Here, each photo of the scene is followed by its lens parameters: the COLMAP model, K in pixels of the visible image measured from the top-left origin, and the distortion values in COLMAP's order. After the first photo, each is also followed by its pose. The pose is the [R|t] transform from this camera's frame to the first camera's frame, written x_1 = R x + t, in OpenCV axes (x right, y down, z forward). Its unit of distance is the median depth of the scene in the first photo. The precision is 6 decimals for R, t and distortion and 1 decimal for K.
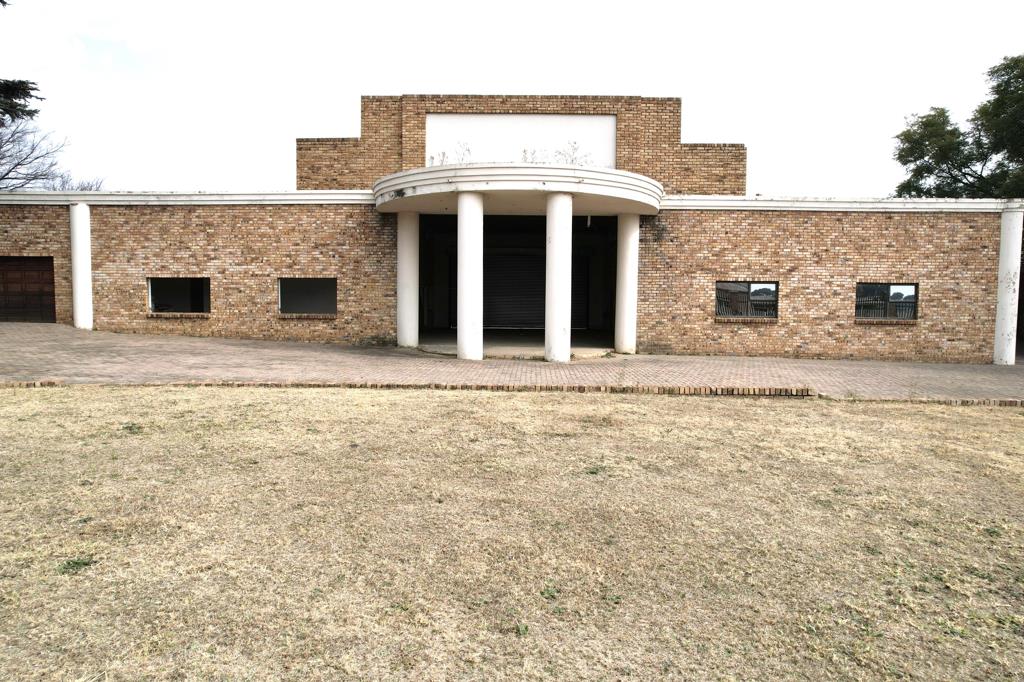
lens RADIAL K [[662.5, 0, 512.0], [0, 662.5, 341.0], [0, 0, 1]] dist [-0.095361, 0.088247]
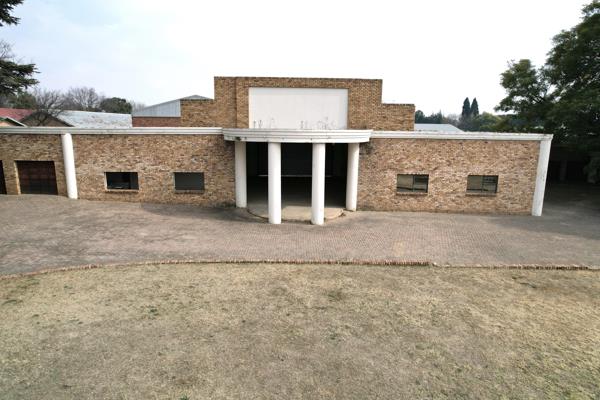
lens RADIAL K [[388.2, 0, 300.0], [0, 388.2, 200.0], [0, 0, 1]] dist [-0.095361, 0.088247]
pose [[0.999505, -0.004302, 0.031157, -0.018865], [0.000152, 0.991252, 0.131981, -0.168368], [-0.031452, -0.131911, 0.990763, -0.152151]]
